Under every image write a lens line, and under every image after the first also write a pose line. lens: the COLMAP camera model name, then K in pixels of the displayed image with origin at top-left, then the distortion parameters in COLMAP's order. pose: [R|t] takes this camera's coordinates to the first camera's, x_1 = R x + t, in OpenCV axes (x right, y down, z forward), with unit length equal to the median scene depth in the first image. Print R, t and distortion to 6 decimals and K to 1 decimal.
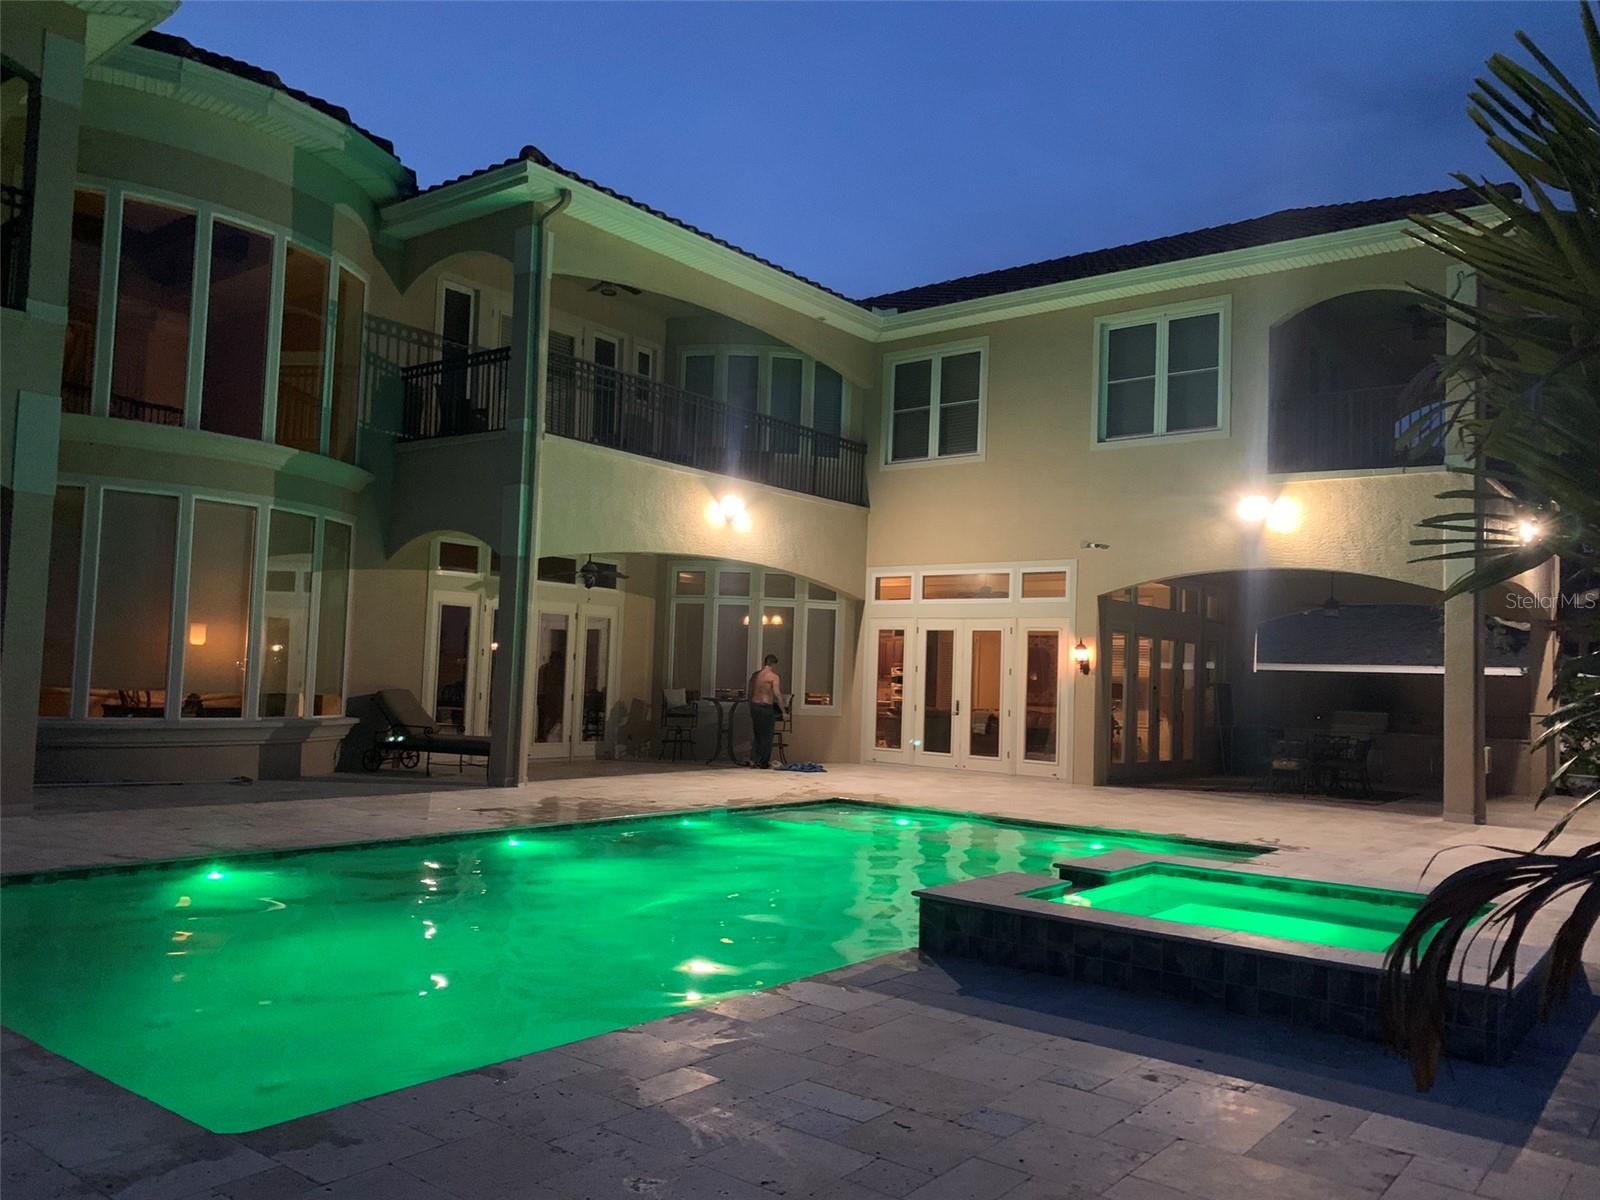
lens RADIAL K [[1198.6, 0, 797.5], [0, 1198.6, 604.2], [0, 0, 1]] dist [-0.003092, -0.022150]
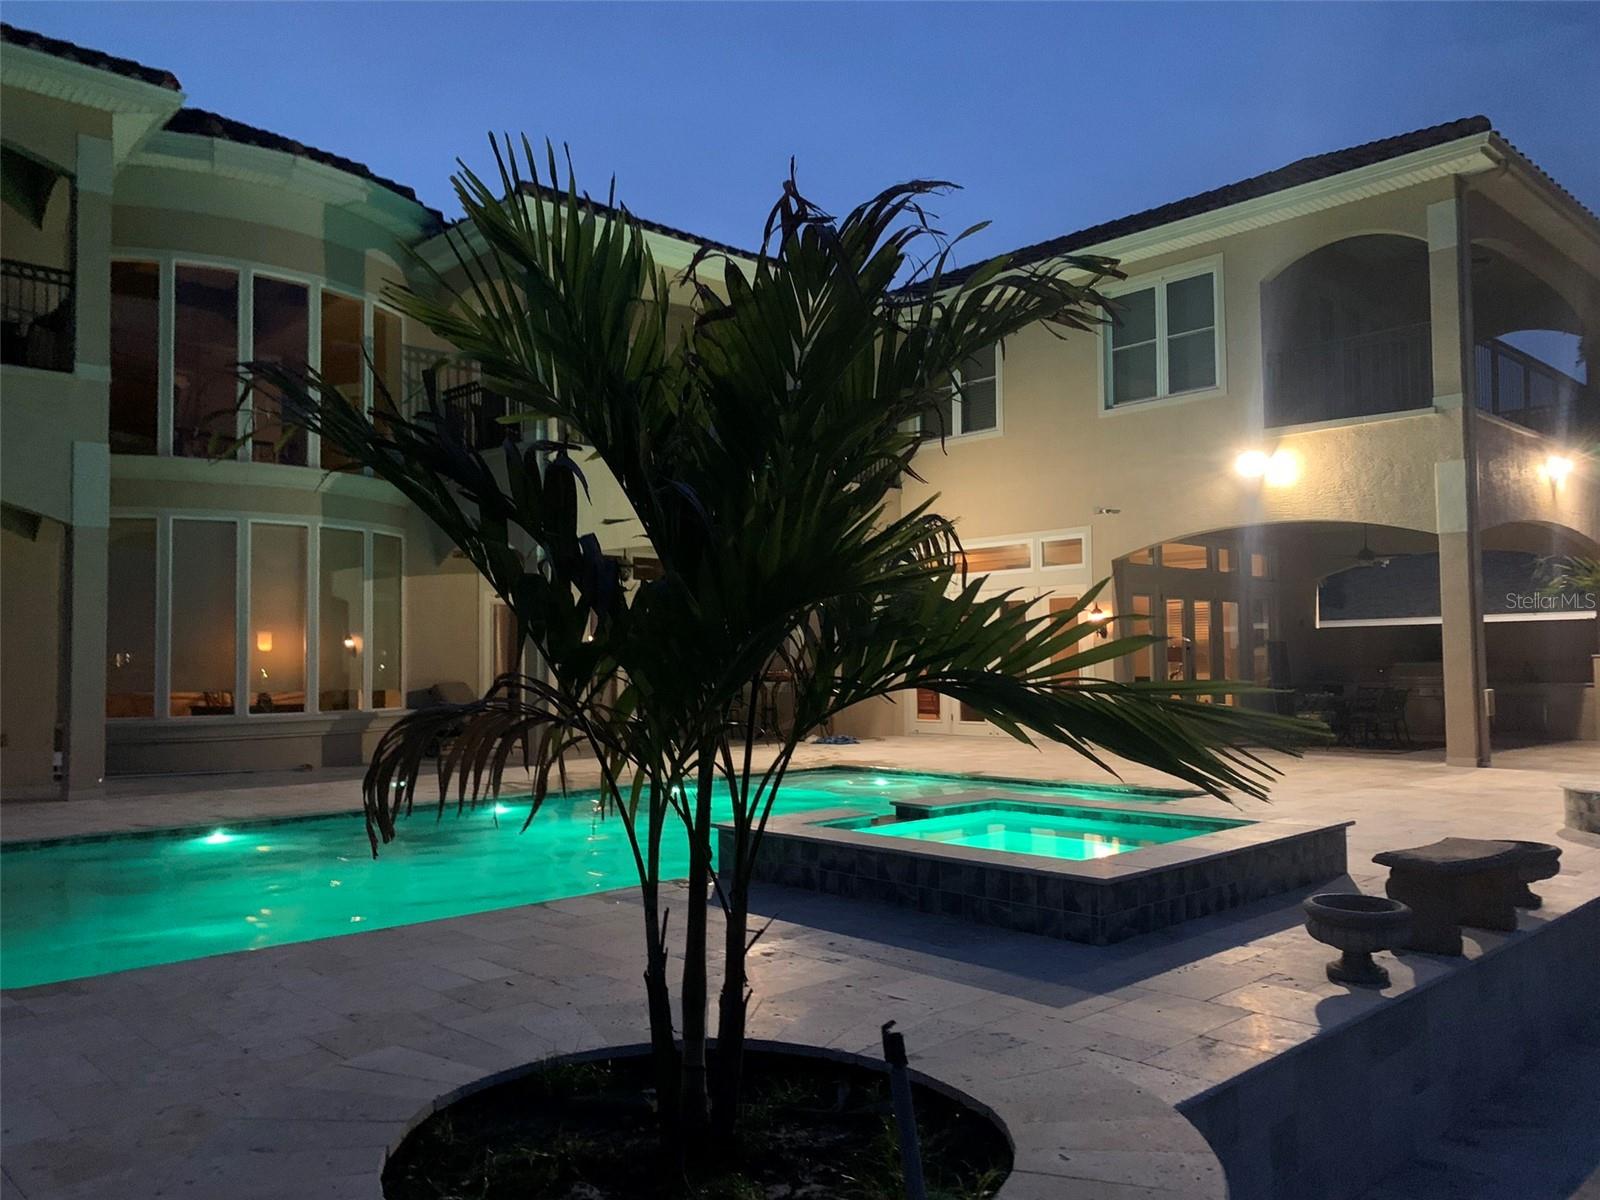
lens RADIAL K [[1198.6, 0, 796.3], [0, 1198.6, 599.0], [0, 0, 1]] dist [-0.003092, -0.022150]
pose [[0.988866, -0.055304, -0.138153, 0.148120], [0.055894, 0.998437, 0.000392, 0.012450], [0.137916, -0.008109, 0.990411, -0.052859]]
